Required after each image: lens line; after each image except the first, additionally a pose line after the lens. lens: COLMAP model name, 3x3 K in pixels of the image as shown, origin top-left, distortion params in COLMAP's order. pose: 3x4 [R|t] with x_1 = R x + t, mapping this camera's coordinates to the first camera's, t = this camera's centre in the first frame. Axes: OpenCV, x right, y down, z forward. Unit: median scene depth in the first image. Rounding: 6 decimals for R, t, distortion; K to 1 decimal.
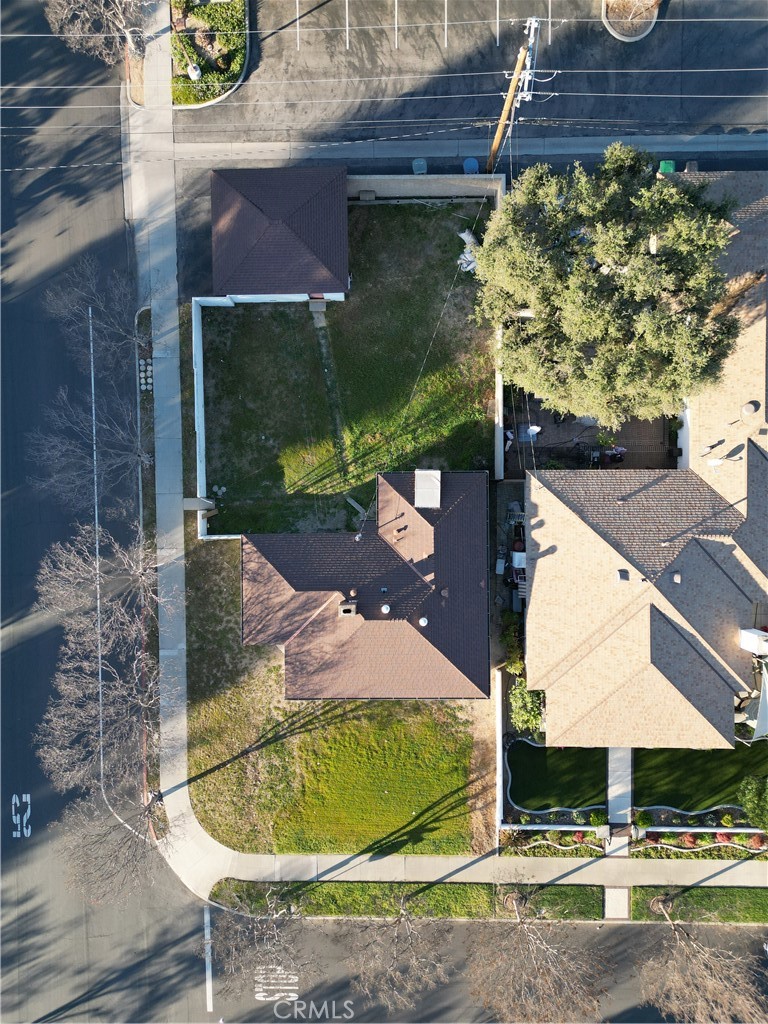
lens RADIAL K [[763.3, 0, 374.6], [0, 763.3, 502.7], [0, 0, 1]] dist [0.043371, -0.019397]
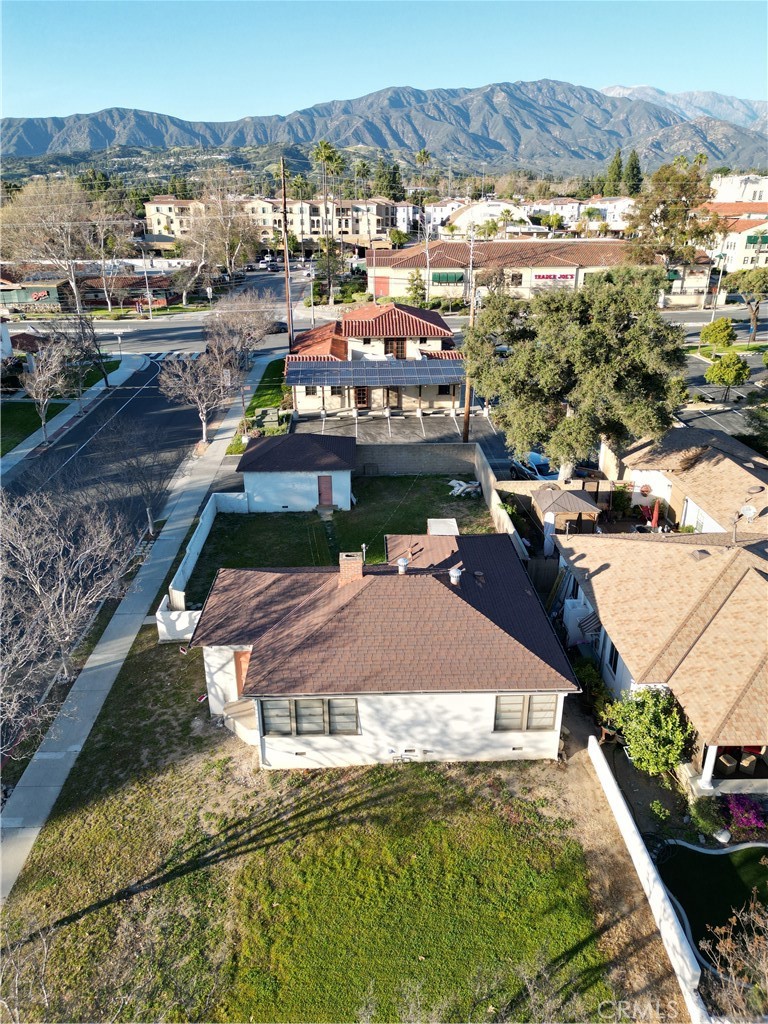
lens RADIAL K [[713.0, 0, 383.0], [0, 713.0, 515.6], [0, 0, 1]] dist [0.062320, -0.055393]
pose [[0.999683, -0.001497, 0.025135, -0.017340], [0.023784, 0.383887, -0.923074, 0.664440], [-0.008267, 0.923379, 0.383801, 0.604510]]
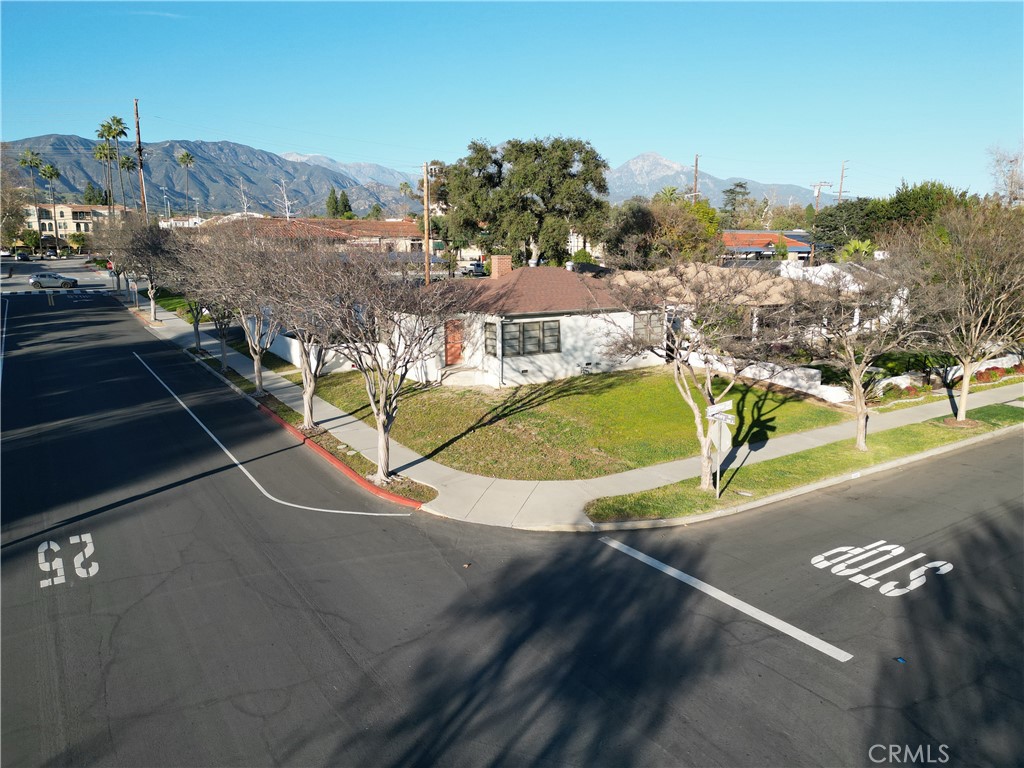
lens RADIAL K [[713.0, 0, 509.8], [0, 713.0, 381.8], [0, 0, 1]] dist [0.062320, -0.055393]
pose [[0.837561, -0.088537, 0.539123, -0.468445], [0.546344, 0.136660, -0.826337, 0.816980], [-0.000515, 0.986654, 0.162832, 0.874899]]
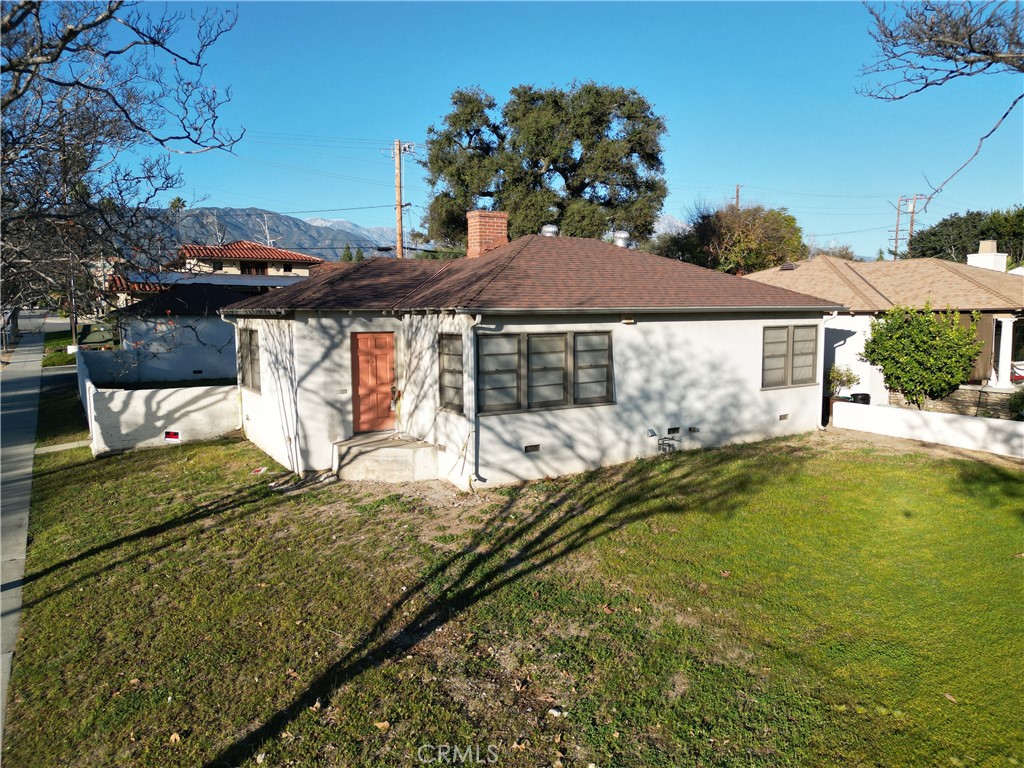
lens RADIAL K [[713.0, 0, 511.3], [0, 713.0, 378.1], [0, 0, 1]] dist [0.062320, -0.055393]
pose [[0.850034, -0.042886, 0.524979, -0.233933], [0.526718, 0.063129, -0.847692, 0.481498], [0.003213, 0.997084, 0.076250, 0.928389]]
